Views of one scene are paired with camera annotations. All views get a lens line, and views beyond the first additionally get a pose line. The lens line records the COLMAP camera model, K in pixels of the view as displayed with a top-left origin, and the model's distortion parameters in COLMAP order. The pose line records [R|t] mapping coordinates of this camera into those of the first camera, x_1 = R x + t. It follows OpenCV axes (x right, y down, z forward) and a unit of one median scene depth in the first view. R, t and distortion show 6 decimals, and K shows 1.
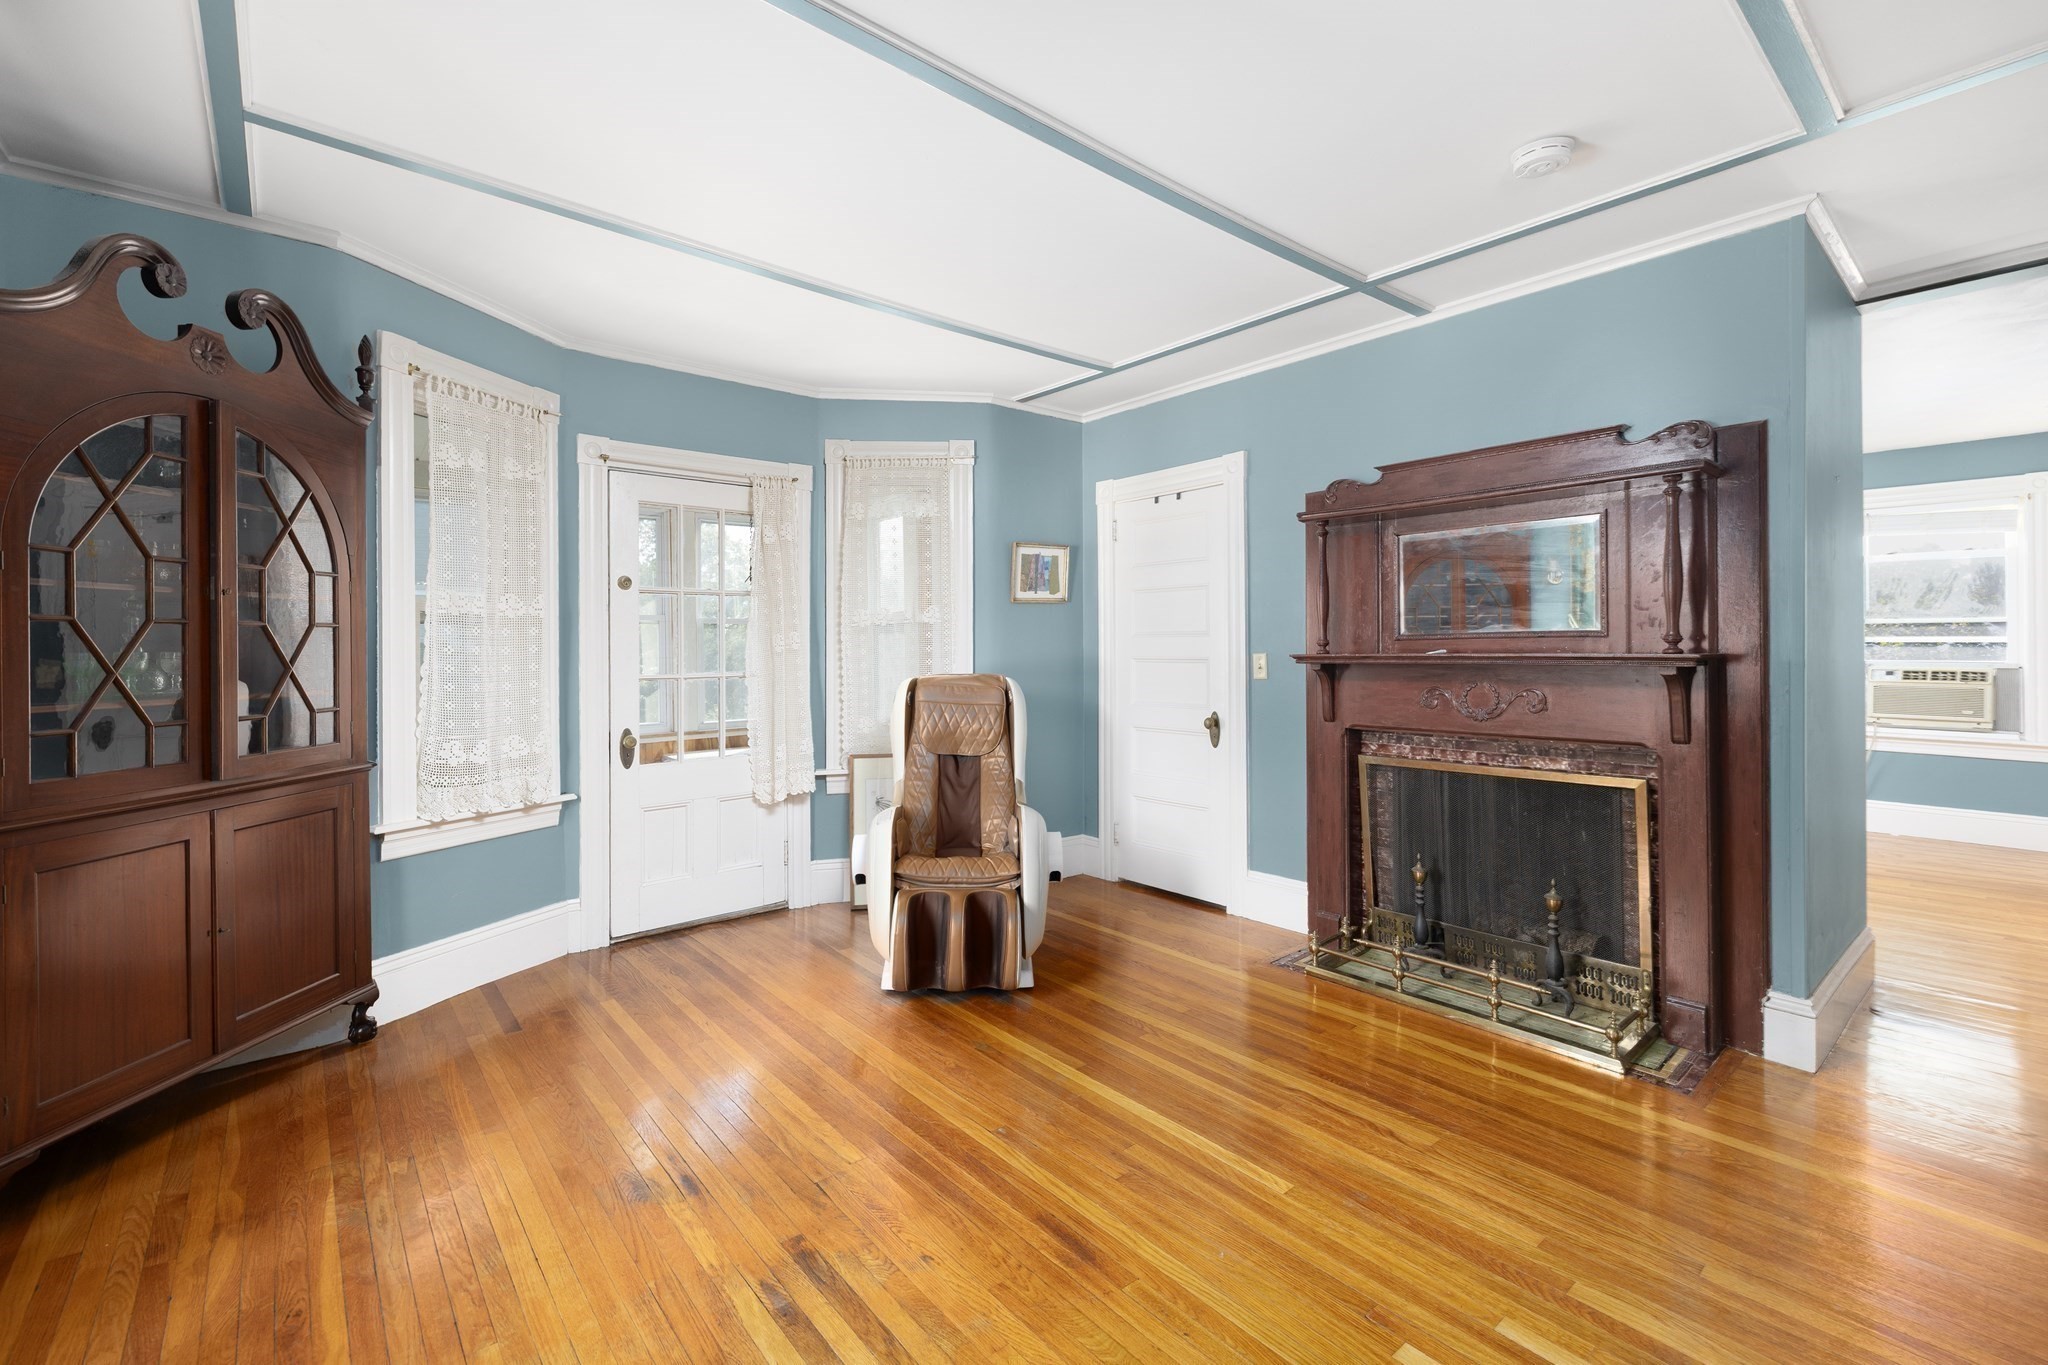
lens RADIAL K [[873.2, 0, 1021.3], [0, 873.2, 644.9], [0, 0, 1]] dist [-0.002718, 0.000056]
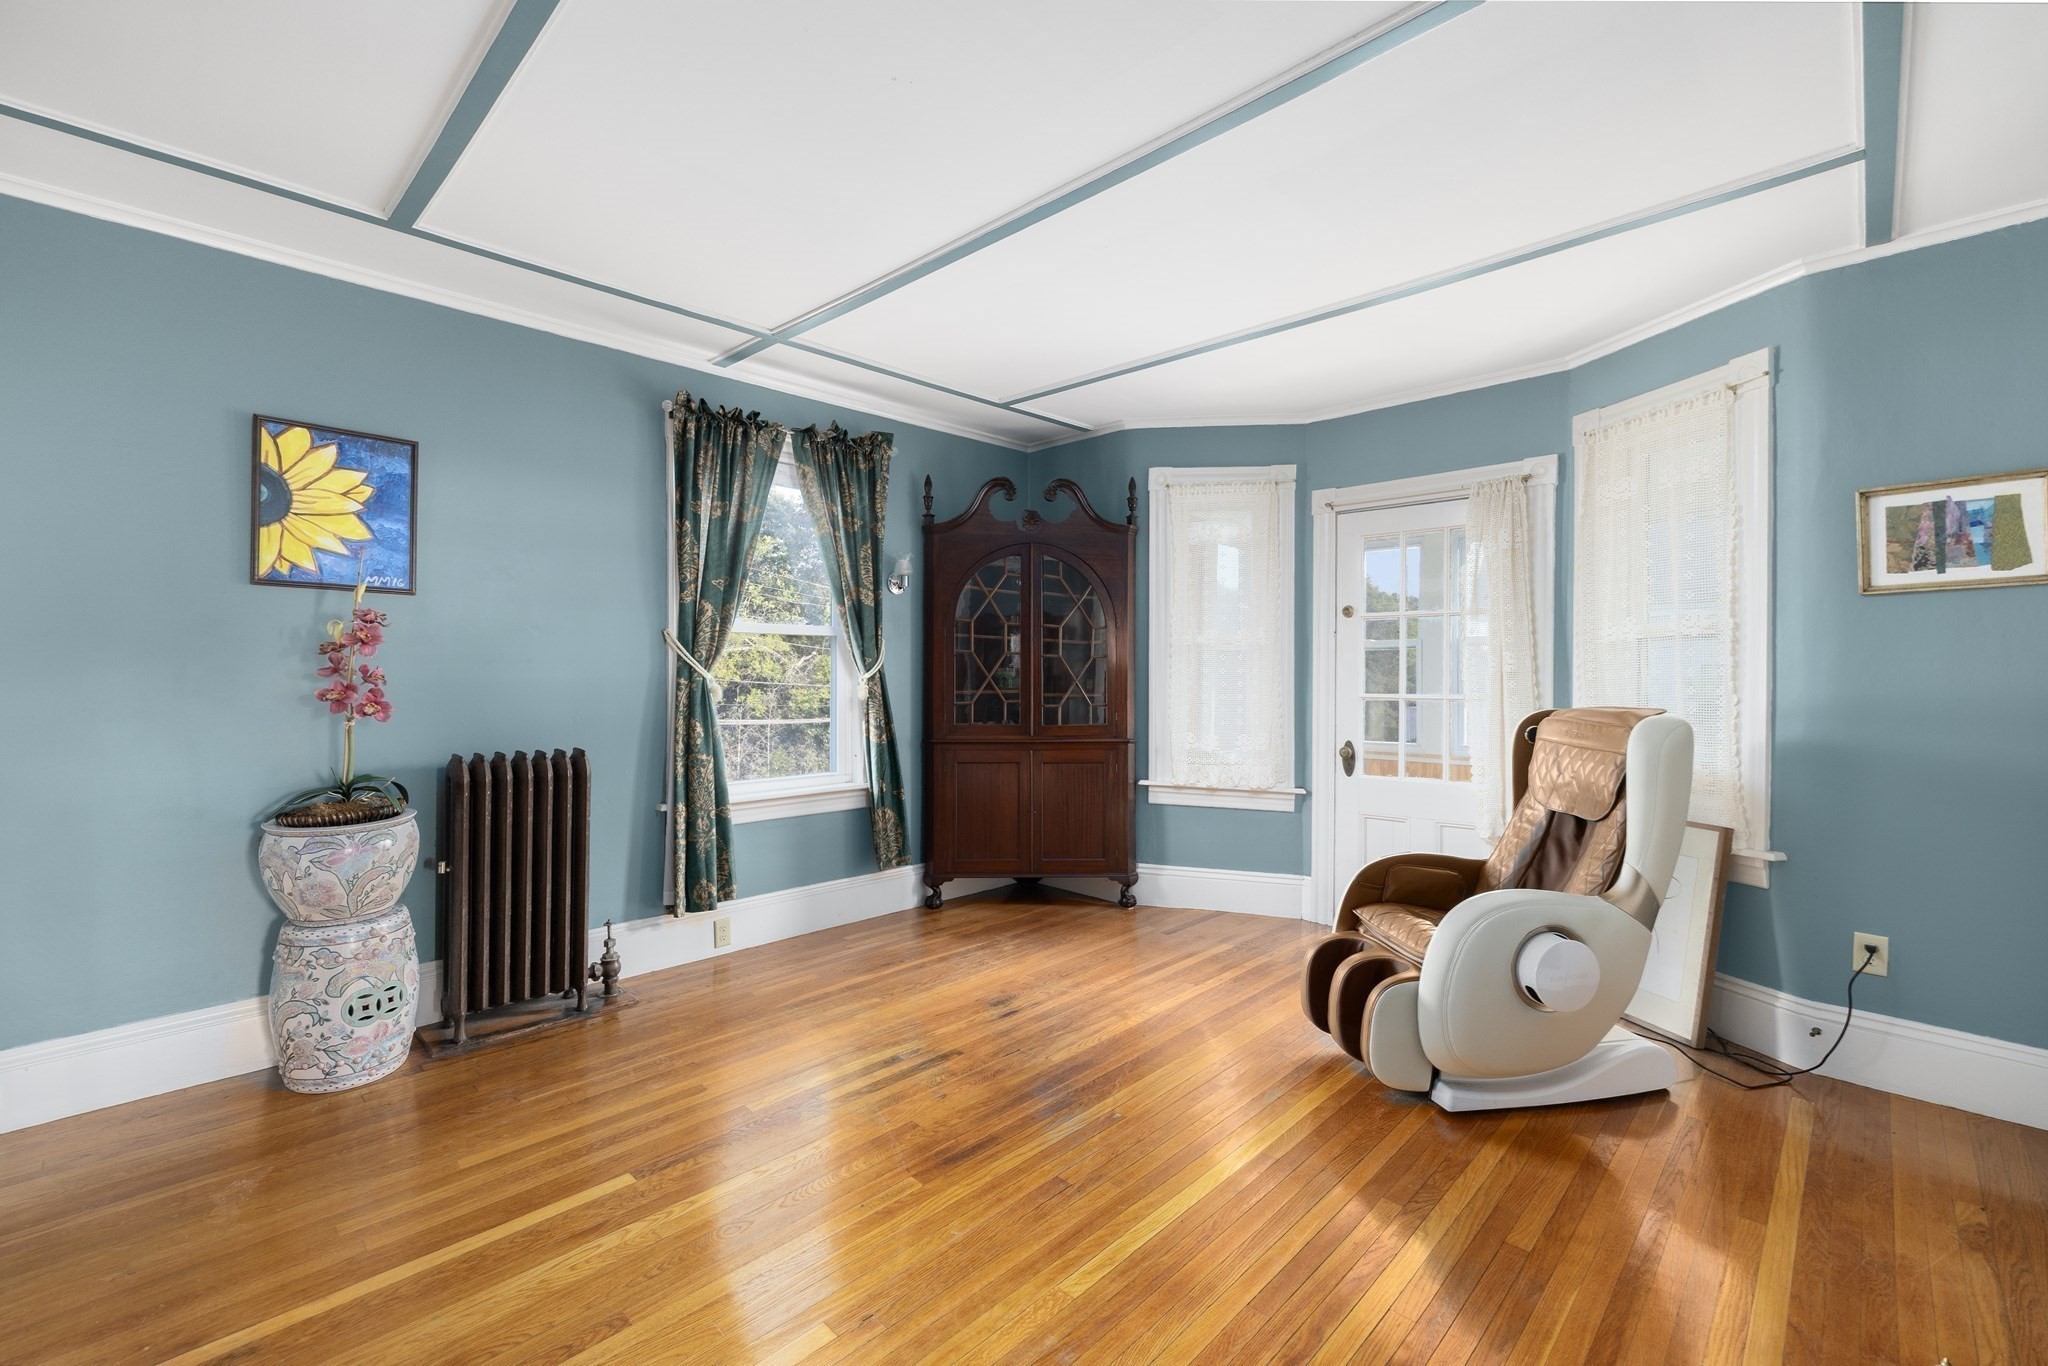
lens RADIAL K [[873.2, 0, 1027.2], [0, 873.2, 668.9], [0, 0, 1]] dist [-0.002718, 0.000056]
pose [[0.102259, 0.001978, -0.994756, 0.707105], [-0.002623, 0.999995, 0.001719, 0.002352], [0.994754, 0.002433, 0.102263, 0.530514]]
